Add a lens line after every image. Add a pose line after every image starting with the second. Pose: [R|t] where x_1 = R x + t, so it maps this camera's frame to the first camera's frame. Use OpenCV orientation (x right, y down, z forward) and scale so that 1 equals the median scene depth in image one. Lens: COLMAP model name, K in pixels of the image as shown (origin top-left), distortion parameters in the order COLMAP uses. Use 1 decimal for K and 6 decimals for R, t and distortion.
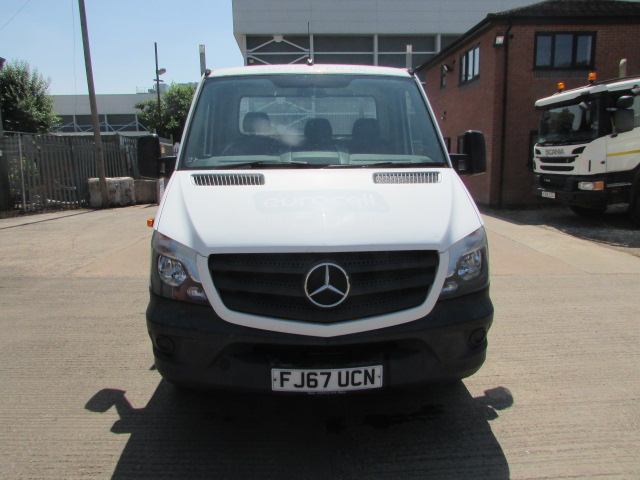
lens RADIAL K [[457.5, 0, 312.9], [0, 457.5, 240.2], [0, 0, 1]] dist [-0.048730, 0.046088]
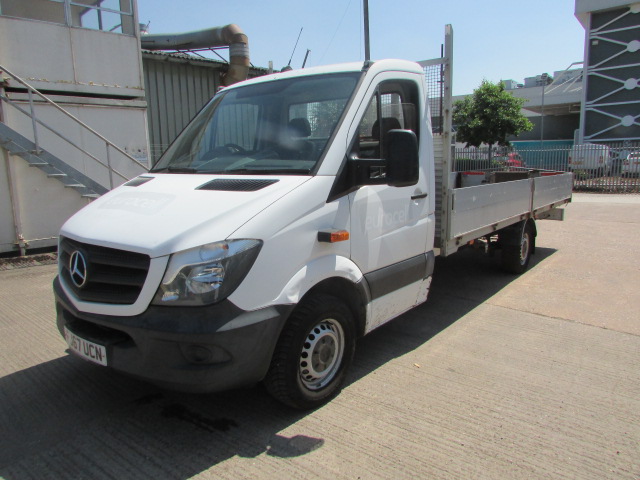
lens RADIAL K [[457.5, 0, 312.9], [0, 457.5, 240.2], [0, 0, 1]] dist [-0.048730, 0.046088]
pose [[0.732646, 0.115520, -0.670735, 0.981747], [-0.113349, 0.992437, 0.047115, -0.082280], [0.671105, 0.041508, 0.740199, 0.382977]]
